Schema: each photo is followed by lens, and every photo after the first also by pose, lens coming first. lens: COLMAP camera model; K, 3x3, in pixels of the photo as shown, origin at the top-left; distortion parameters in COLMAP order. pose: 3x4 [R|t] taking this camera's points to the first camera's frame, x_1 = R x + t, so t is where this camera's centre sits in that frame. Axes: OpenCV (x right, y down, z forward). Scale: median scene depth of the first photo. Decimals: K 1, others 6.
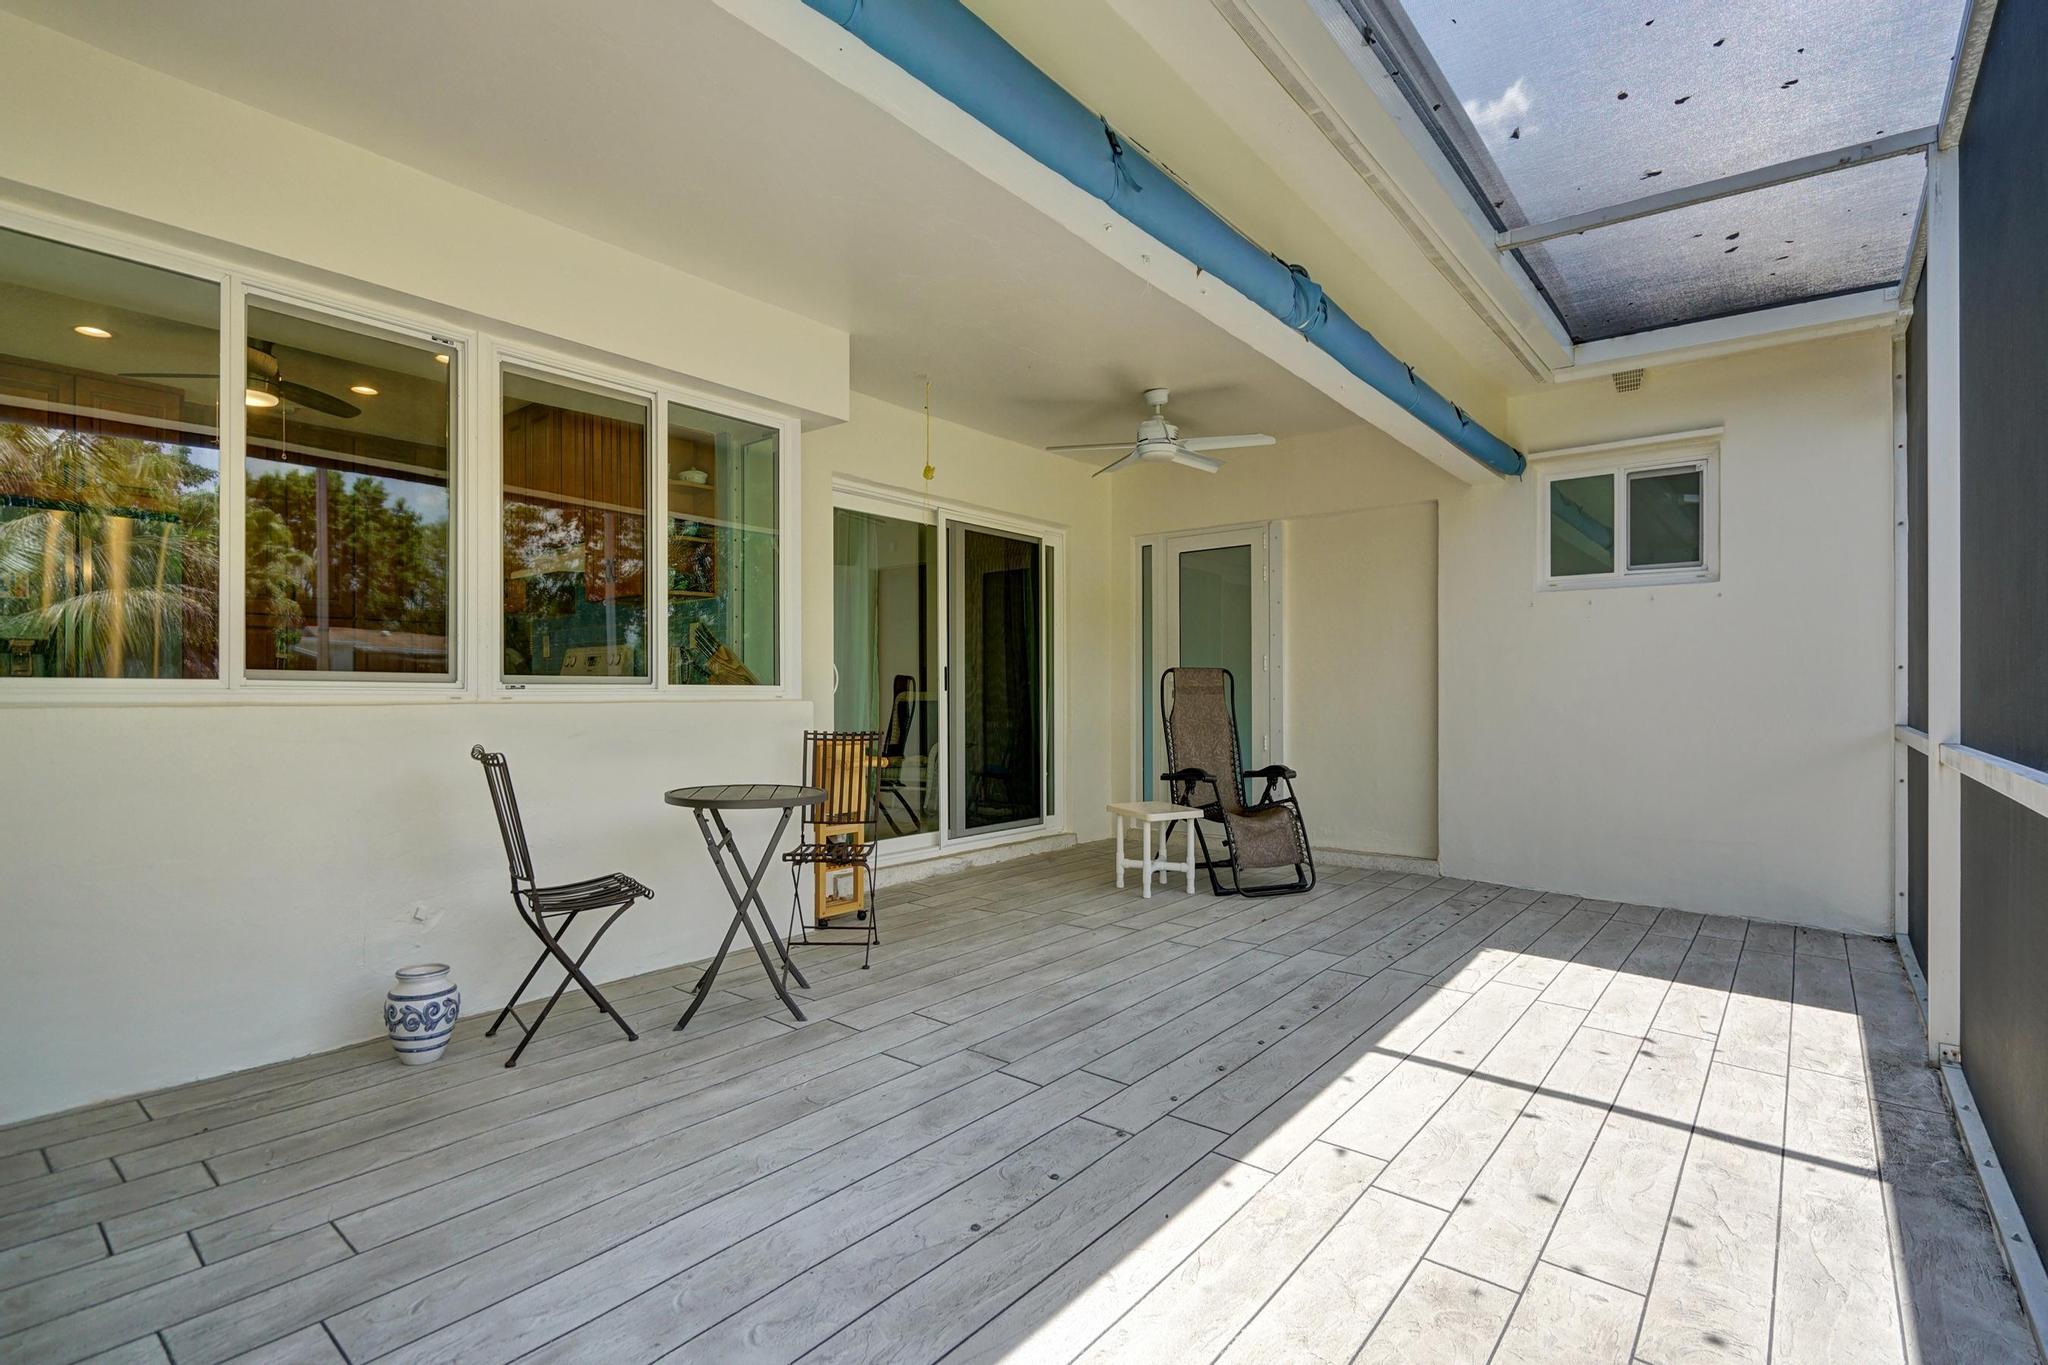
lens RADIAL K [[965.3, 0, 1016.4], [0, 965.3, 691.4], [0, 0, 1]] dist [-0.001124, -0.000185]
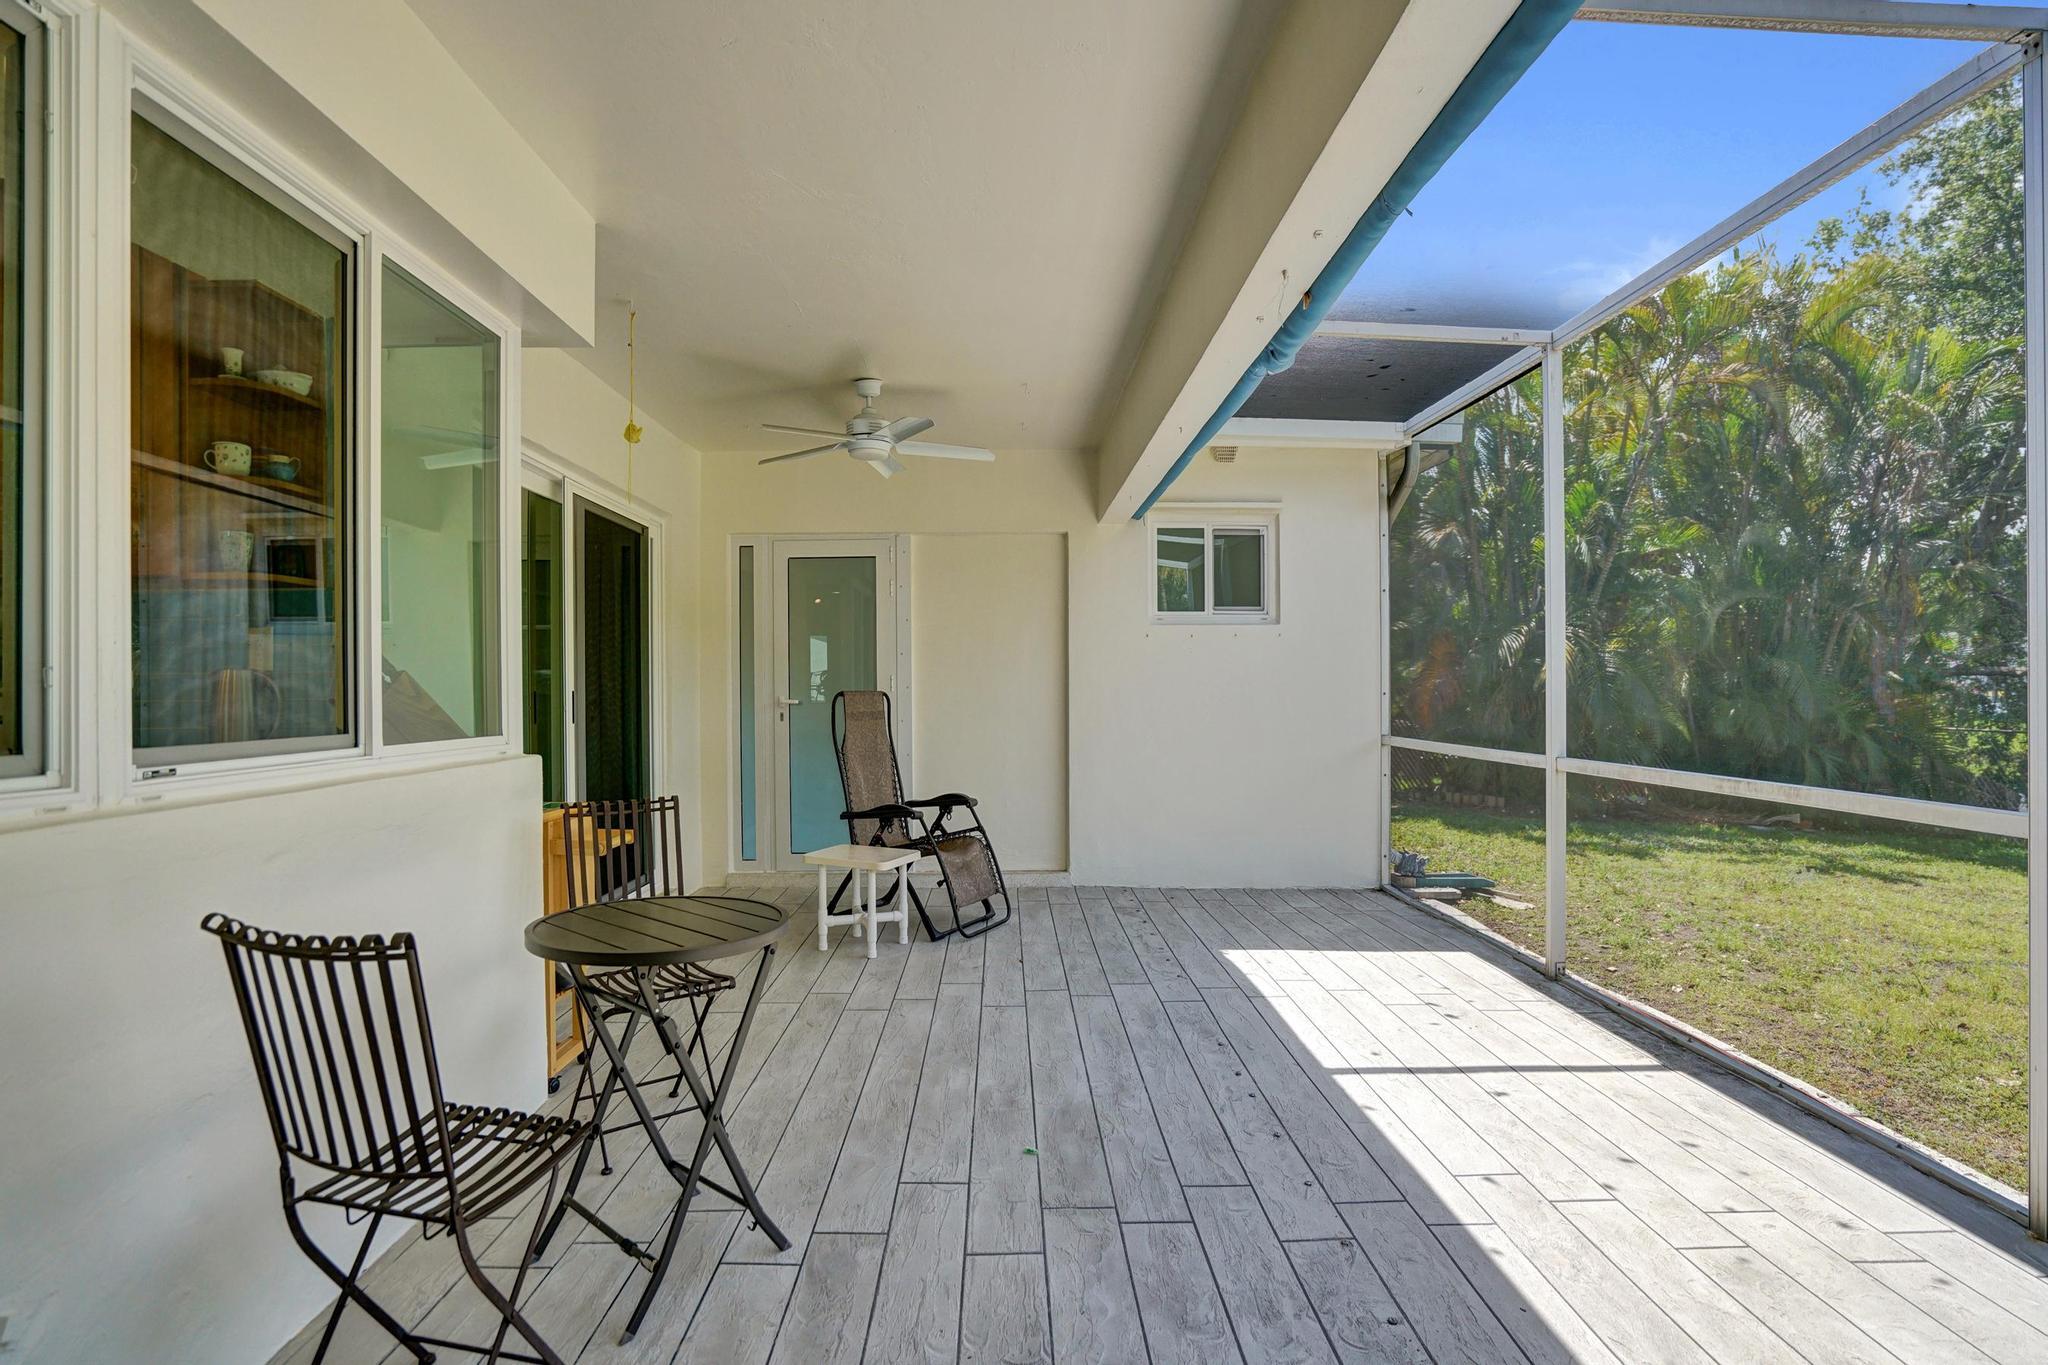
lens RADIAL K [[971.0, 0, 1019.5], [0, 971.0, 689.5], [0, 0, 1]] dist [-0.062934, 0.025189]
pose [[0.758181, -0.003523, 0.652034, -0.484317], [0.003927, 0.999992, 0.000837, -0.042964], [-0.652032, 0.001926, 0.758189, 0.361692]]
